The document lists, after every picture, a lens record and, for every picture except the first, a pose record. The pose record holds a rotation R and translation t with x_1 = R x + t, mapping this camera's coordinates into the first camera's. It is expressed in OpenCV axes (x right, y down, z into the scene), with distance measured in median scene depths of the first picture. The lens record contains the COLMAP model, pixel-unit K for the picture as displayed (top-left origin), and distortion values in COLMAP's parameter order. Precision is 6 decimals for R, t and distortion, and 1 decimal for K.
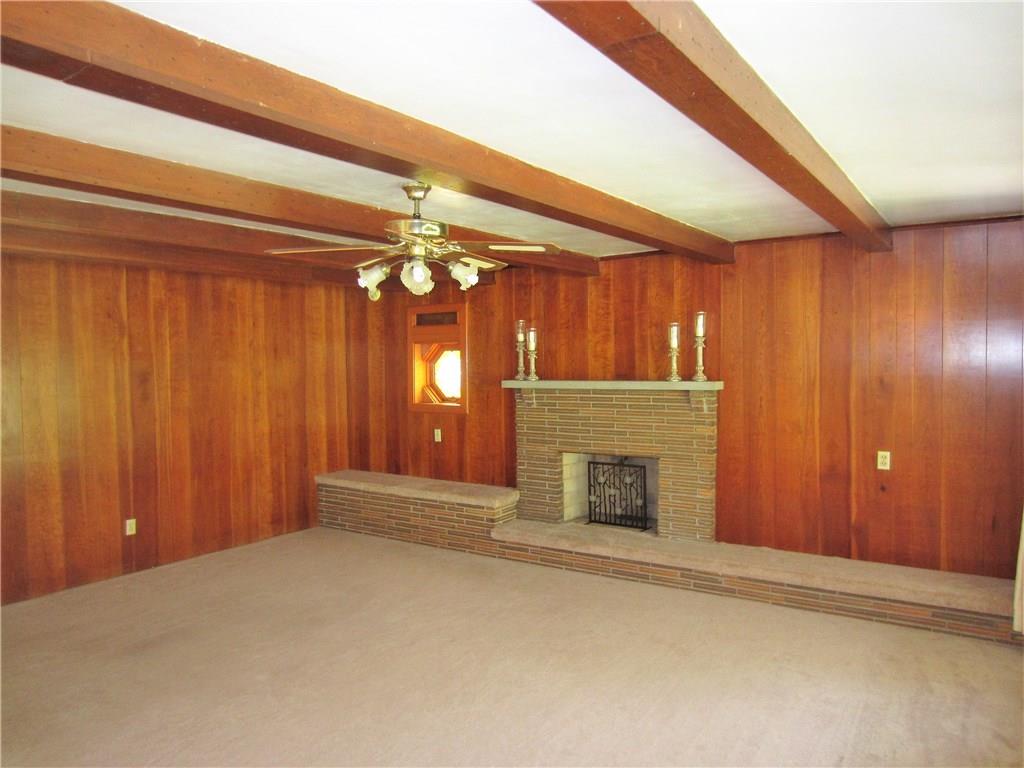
lens RADIAL K [[735.6, 0, 512.0], [0, 735.6, 384.0], [0, 0, 1]] dist [-0.002957, 0.000699]
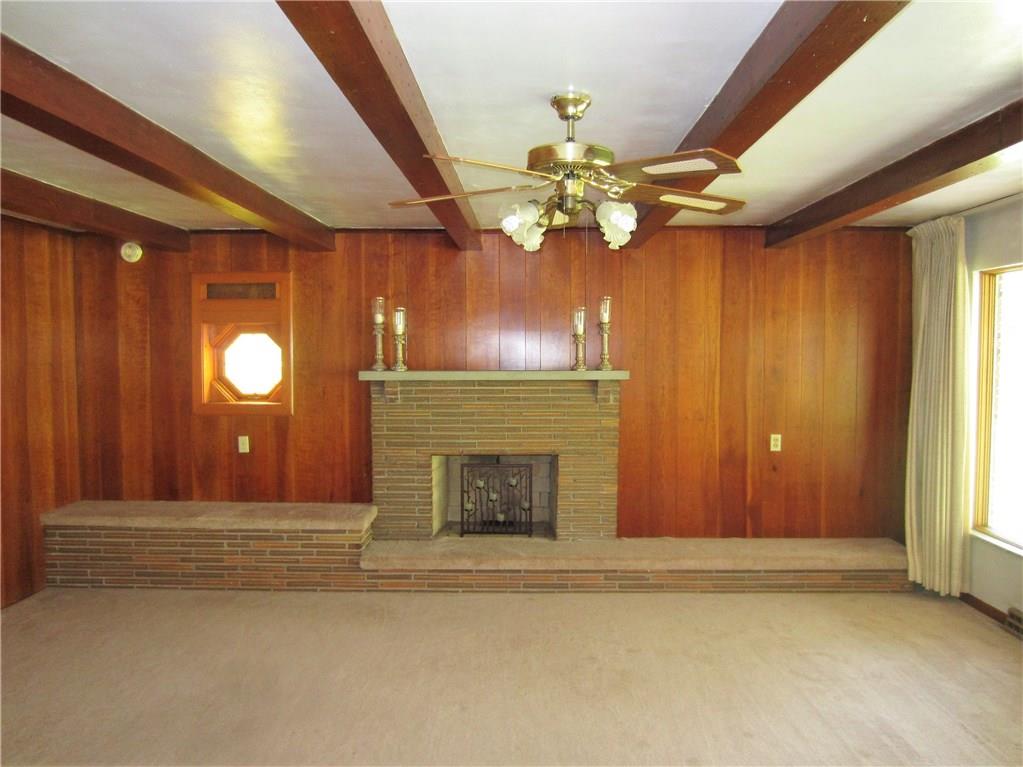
lens RADIAL K [[760.3, 0, 511.5], [0, 760.3, 383.5], [0, 0, 1]] dist [-0.011979, -0.002051]
pose [[0.842023, -0.017027, 0.539173, -0.327550], [0.009744, 0.999819, 0.016356, -0.003730], [-0.539354, -0.008519, 0.842036, 0.213846]]
